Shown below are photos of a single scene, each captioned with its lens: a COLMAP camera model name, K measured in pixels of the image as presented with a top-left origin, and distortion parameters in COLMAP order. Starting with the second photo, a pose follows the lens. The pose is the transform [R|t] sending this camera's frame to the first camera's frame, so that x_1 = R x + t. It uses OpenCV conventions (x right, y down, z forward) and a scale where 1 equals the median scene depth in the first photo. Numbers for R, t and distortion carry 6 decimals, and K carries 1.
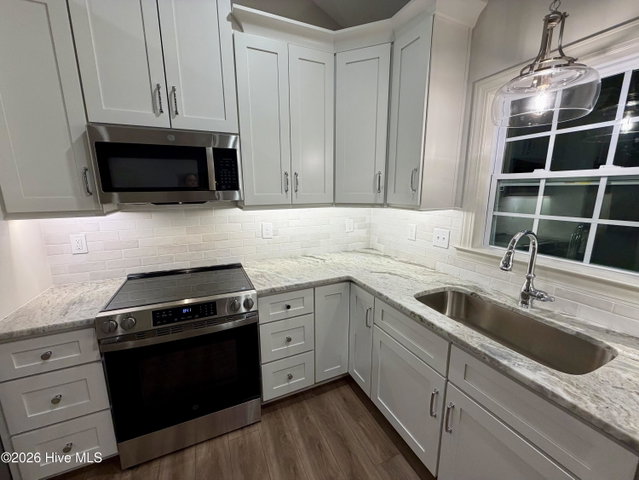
lens RADIAL K [[255.4, 0, 319.5], [0, 255.4, 240.0], [0, 0, 1]] dist [-0.000059, 0.000312]
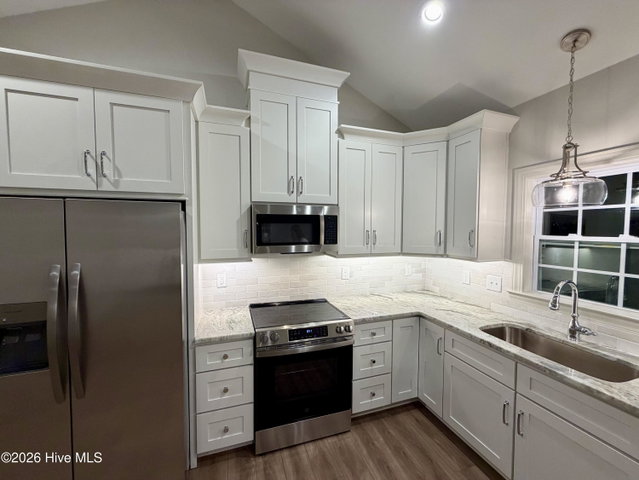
lens RADIAL K [[255.4, 0, 319.5], [0, 255.4, 240.0], [0, 0, 1]] dist [-0.000059, 0.000312]
pose [[0.995116, 0.012286, -0.097949, -0.288520], [-0.027031, 0.988216, -0.150662, -0.006609], [0.094944, 0.152573, 0.983721, -0.384520]]
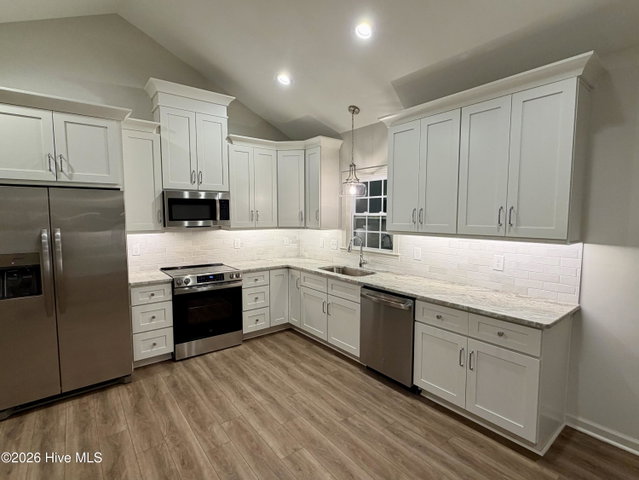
lens RADIAL K [[315.0, 0, 319.5], [0, 315.0, 240.0], [0, 0, 1]] dist [-0.000858, -0.000435]
pose [[0.972974, -0.013996, 0.230490, -0.213517], [0.040866, 0.992843, -0.112221, 0.260765], [-0.227270, 0.118607, 0.966582, -1.503511]]
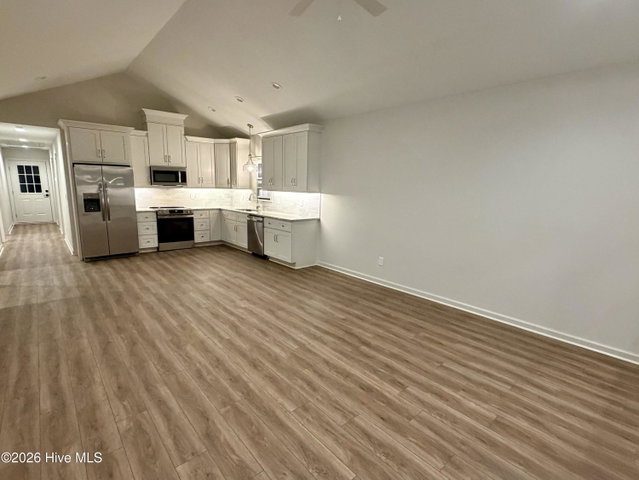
lens RADIAL K [[315.0, 0, 319.5], [0, 315.0, 240.0], [0, 0, 1]] dist [-0.000858, -0.000435]
pose [[0.956142, -0.022414, 0.292044, 0.172577], [0.028039, 0.999493, -0.015086, 0.769177], [-0.291558, 0.022613, 0.956286, -3.956575]]
